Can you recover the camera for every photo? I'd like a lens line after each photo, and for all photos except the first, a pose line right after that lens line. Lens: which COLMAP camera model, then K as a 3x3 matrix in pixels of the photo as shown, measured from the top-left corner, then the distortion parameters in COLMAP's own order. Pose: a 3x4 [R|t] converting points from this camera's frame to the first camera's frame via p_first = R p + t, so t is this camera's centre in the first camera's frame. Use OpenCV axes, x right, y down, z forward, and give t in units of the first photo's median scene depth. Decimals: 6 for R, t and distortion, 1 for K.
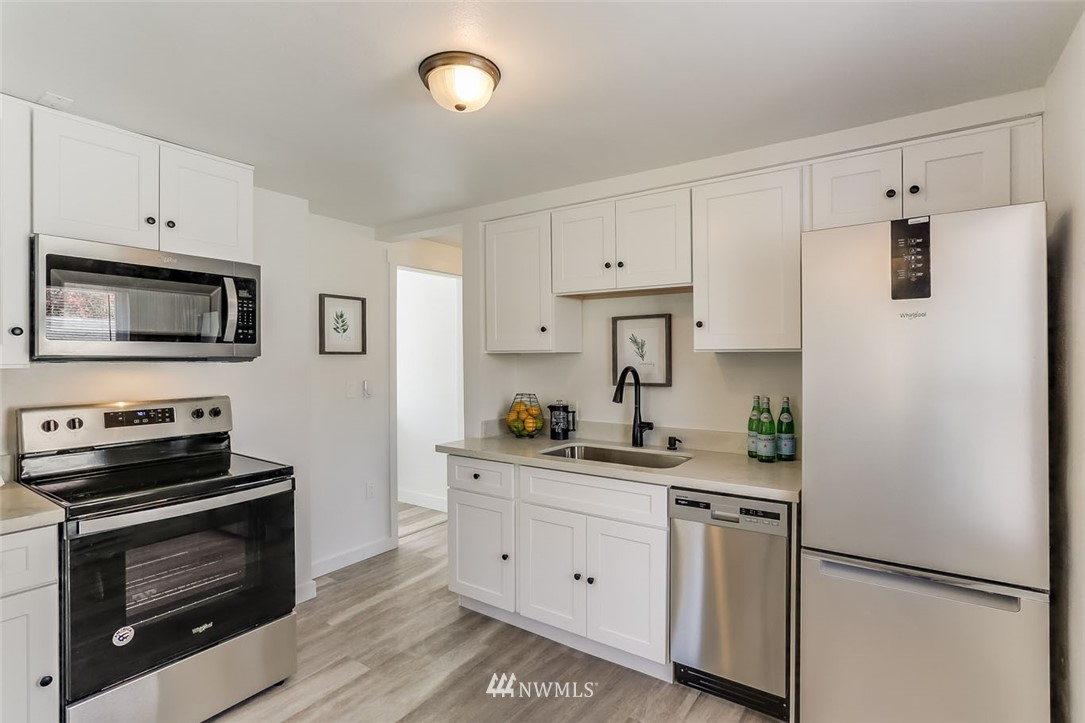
lens RADIAL K [[524.1, 0, 538.7], [0, 524.1, 354.8], [0, 0, 1]] dist [-0.034870, 0.035482]
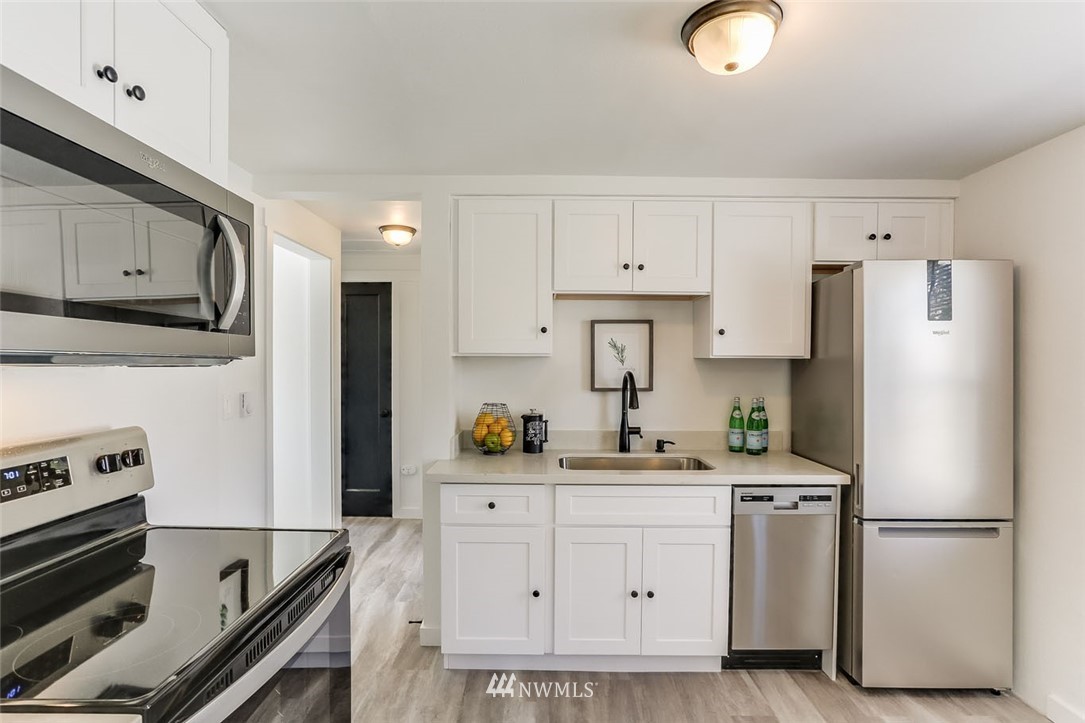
lens RADIAL K [[526.9, 0, 539.6], [0, 526.9, 366.3], [0, 0, 1]] dist [-0.040378, 0.036390]
pose [[0.825805, 0.002389, 0.563951, -0.542455], [-0.009844, 0.999900, 0.010179, 0.004335], [-0.563870, -0.013957, 0.825745, 0.288091]]
